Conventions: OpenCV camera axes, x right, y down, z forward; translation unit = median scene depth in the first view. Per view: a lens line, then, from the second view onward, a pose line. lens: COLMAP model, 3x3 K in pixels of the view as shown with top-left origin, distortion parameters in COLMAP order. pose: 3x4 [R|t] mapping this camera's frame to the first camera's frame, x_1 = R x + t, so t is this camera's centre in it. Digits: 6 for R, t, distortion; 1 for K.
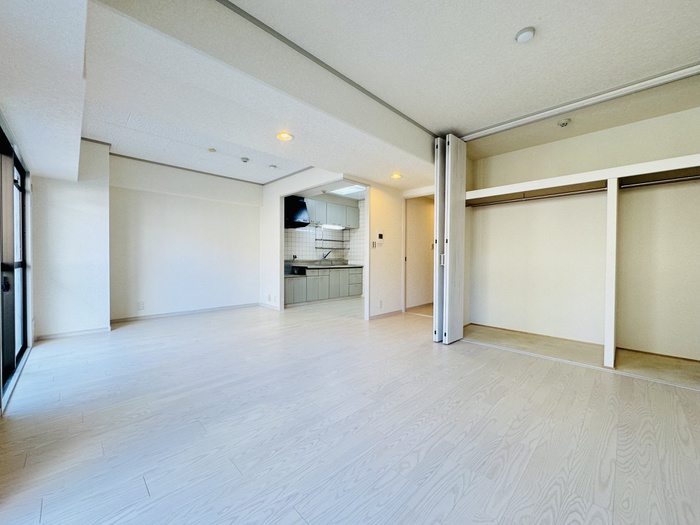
lens RADIAL K [[279.8, 0, 349.6], [0, 279.8, 261.6], [0, 0, 1]] dist [-0.001814, 0.000034]
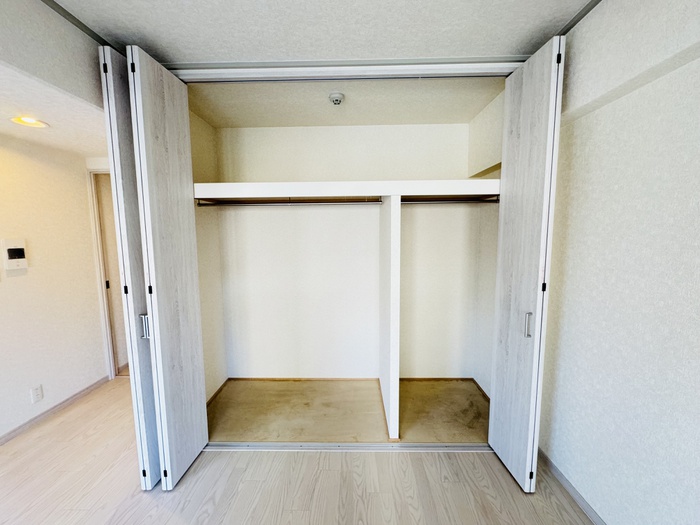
lens RADIAL K [[279.8, 0, 349.6], [0, 279.8, 261.6], [0, 0, 1]] dist [-0.001814, 0.000034]
pose [[0.720104, -0.084925, 0.688649, 0.228502], [0.021518, 0.994738, 0.100171, -0.135429], [-0.693532, -0.057316, 0.718142, 0.371487]]
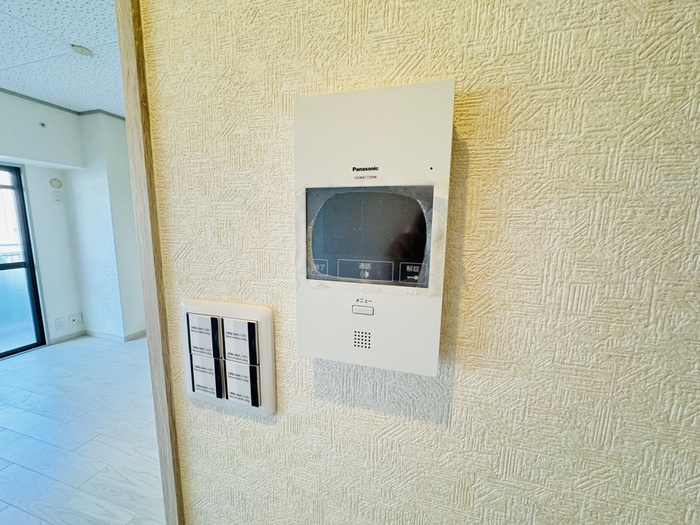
lens RADIAL K [[279.8, 0, 349.6], [0, 279.8, 261.6], [0, 0, 1]] dist [-0.001814, 0.000034]
pose [[0.479573, 0.117093, -0.869654, 0.187955], [-0.018998, 0.992210, 0.123117, -0.111705], [0.877296, -0.042522, 0.478062, 1.185350]]
